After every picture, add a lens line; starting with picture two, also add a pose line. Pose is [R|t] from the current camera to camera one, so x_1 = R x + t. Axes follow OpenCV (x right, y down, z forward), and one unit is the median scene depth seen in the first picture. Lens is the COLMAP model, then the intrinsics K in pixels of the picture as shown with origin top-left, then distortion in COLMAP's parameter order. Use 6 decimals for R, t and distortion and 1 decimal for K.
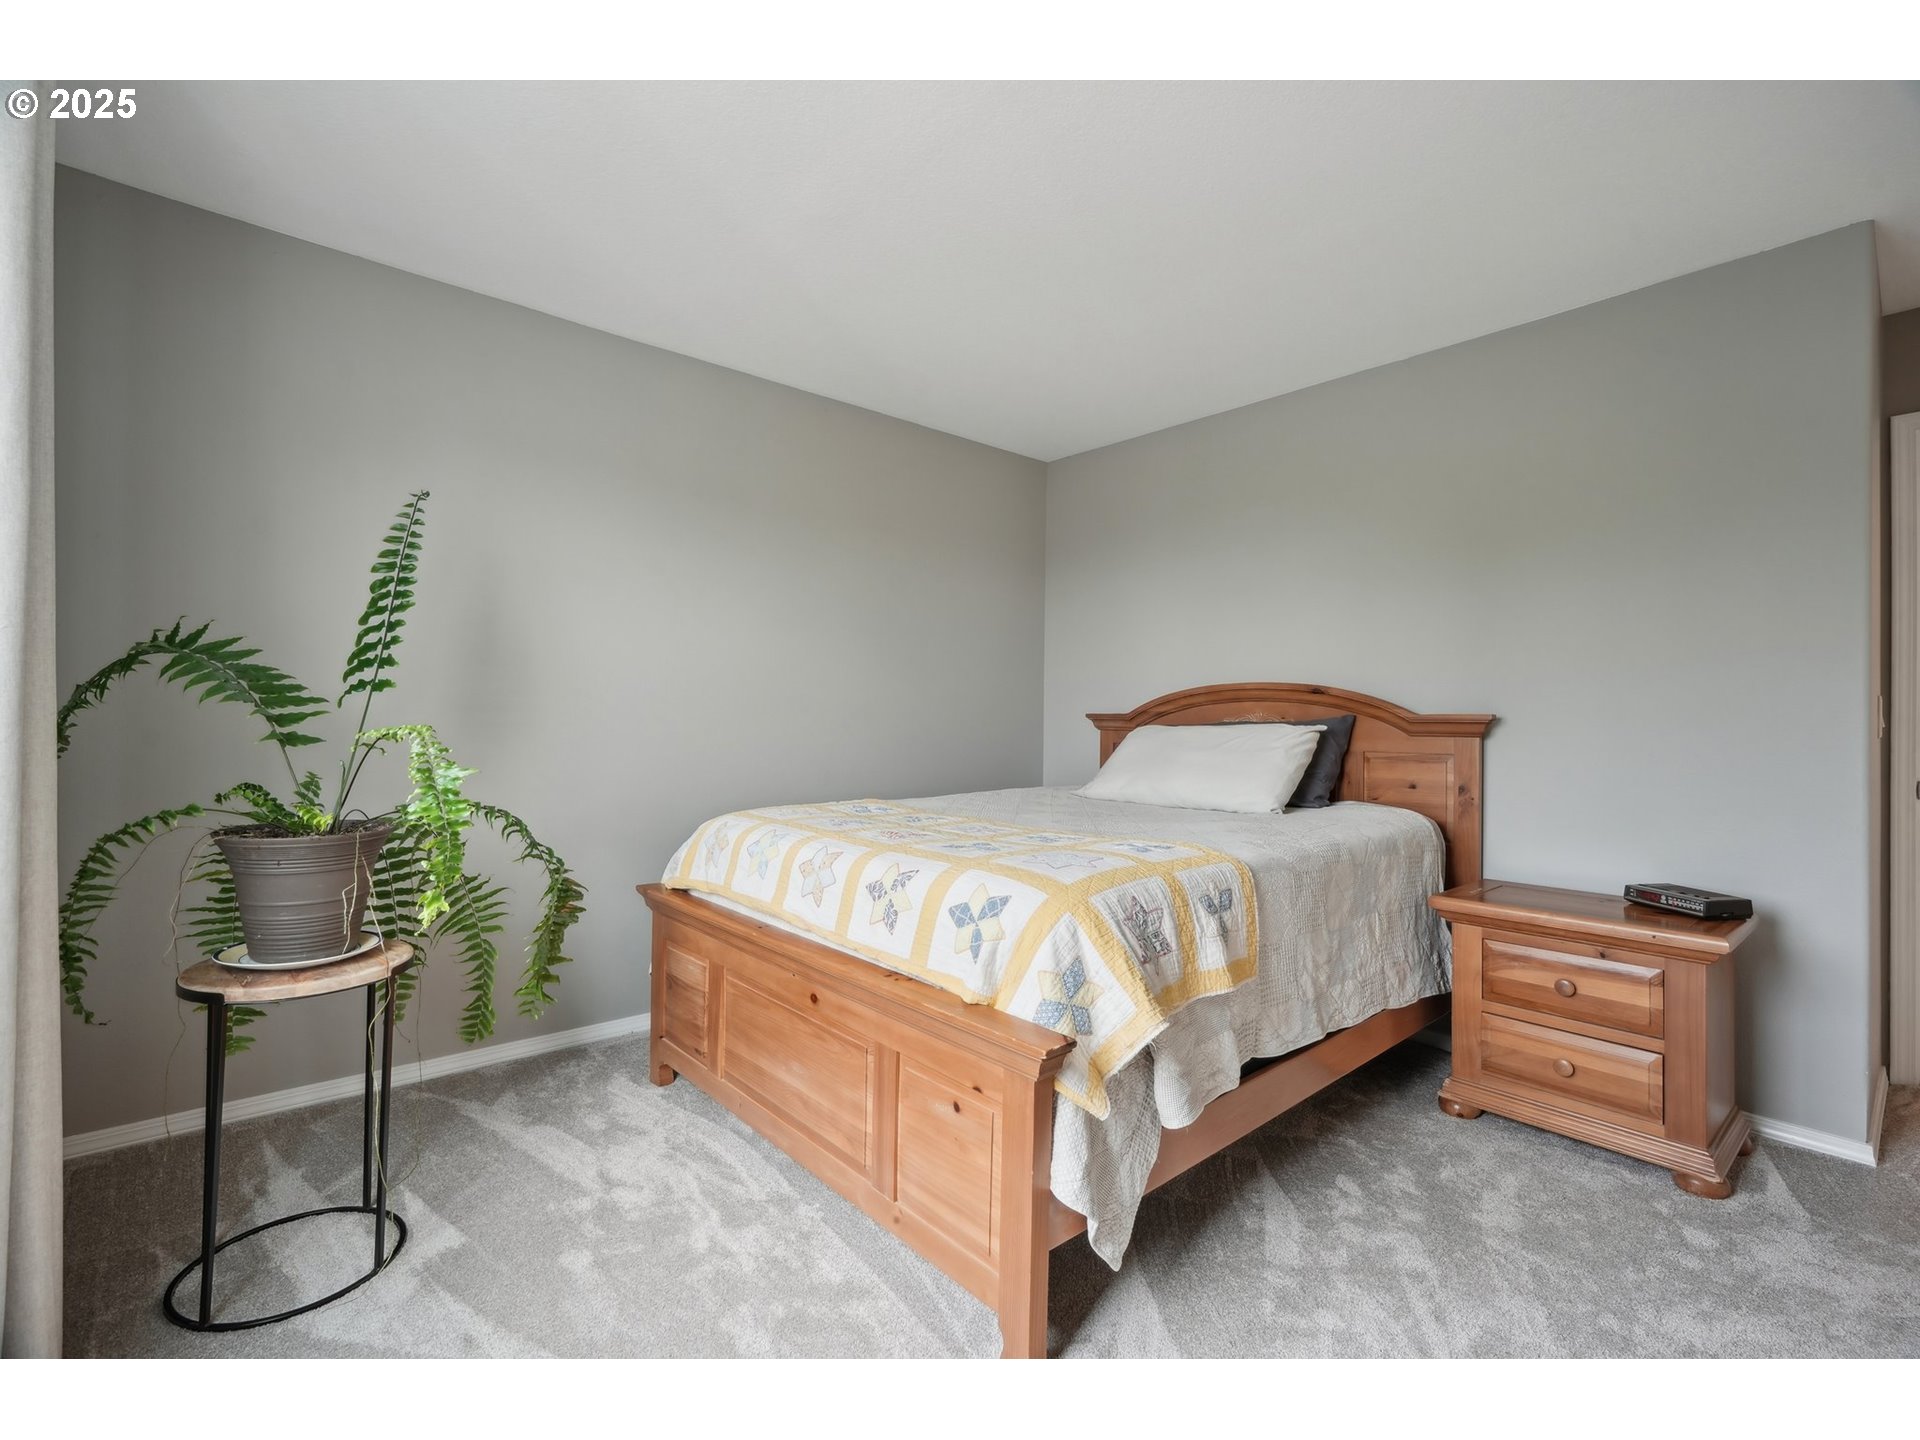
lens RADIAL K [[868.3, 0, 961.3], [0, 868.3, 715.7], [0, 0, 1]] dist [-0.014214, 0.006418]
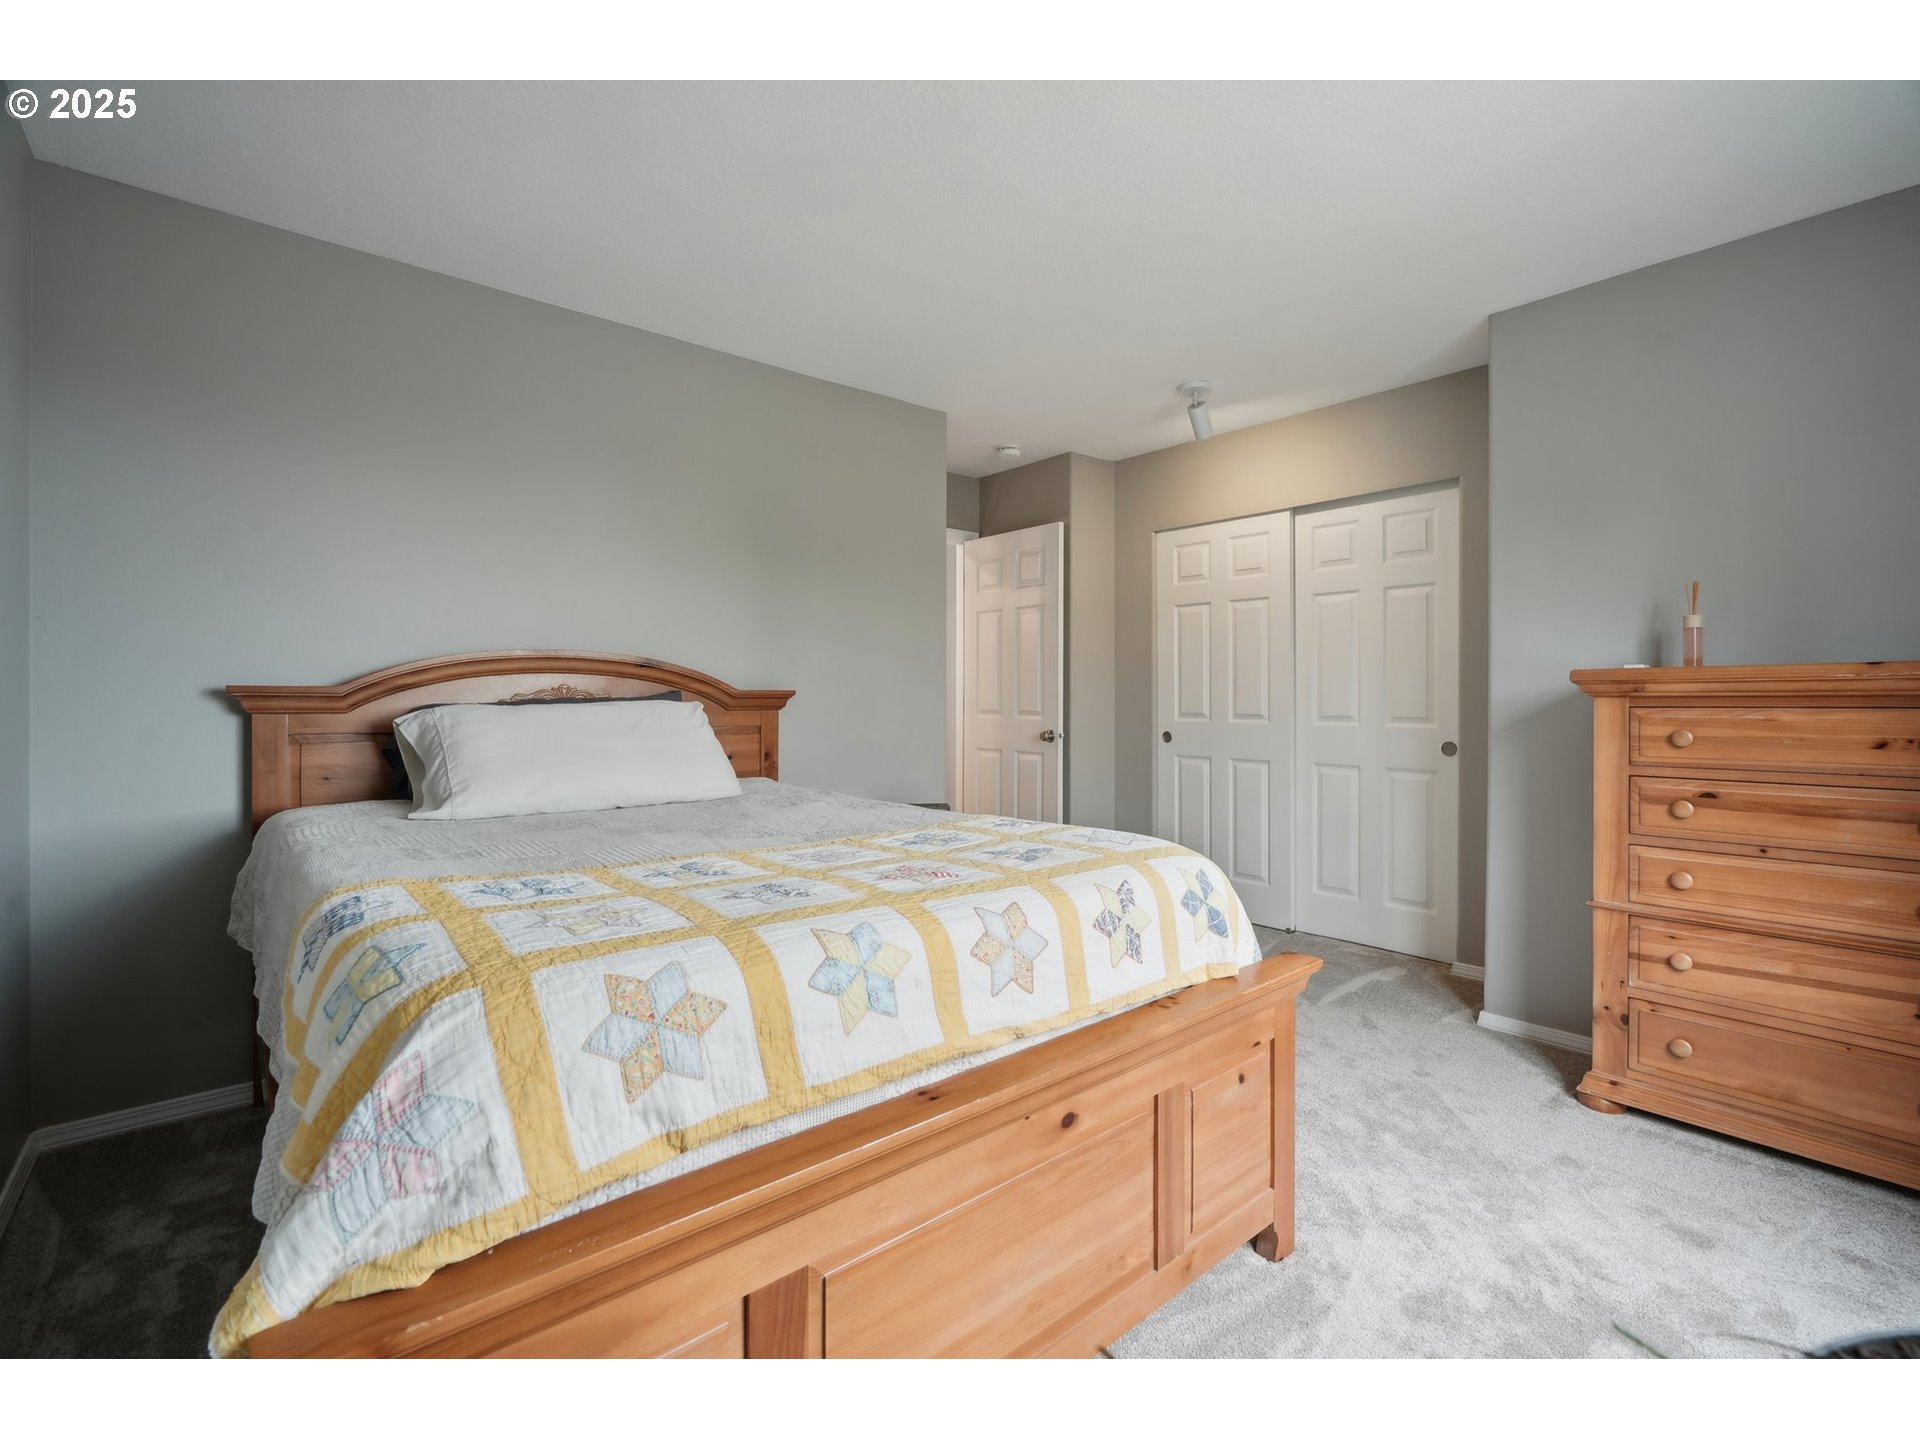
lens RADIAL K [[868.3, 0, 961.9], [0, 868.3, 706.0], [0, 0, 1]] dist [-0.014214, 0.006418]
pose [[0.012555, -0.024201, 0.999628, -0.887707], [0.000084, 0.999707, 0.024202, -0.011660], [-0.999921, -0.000220, 0.012553, 1.144518]]
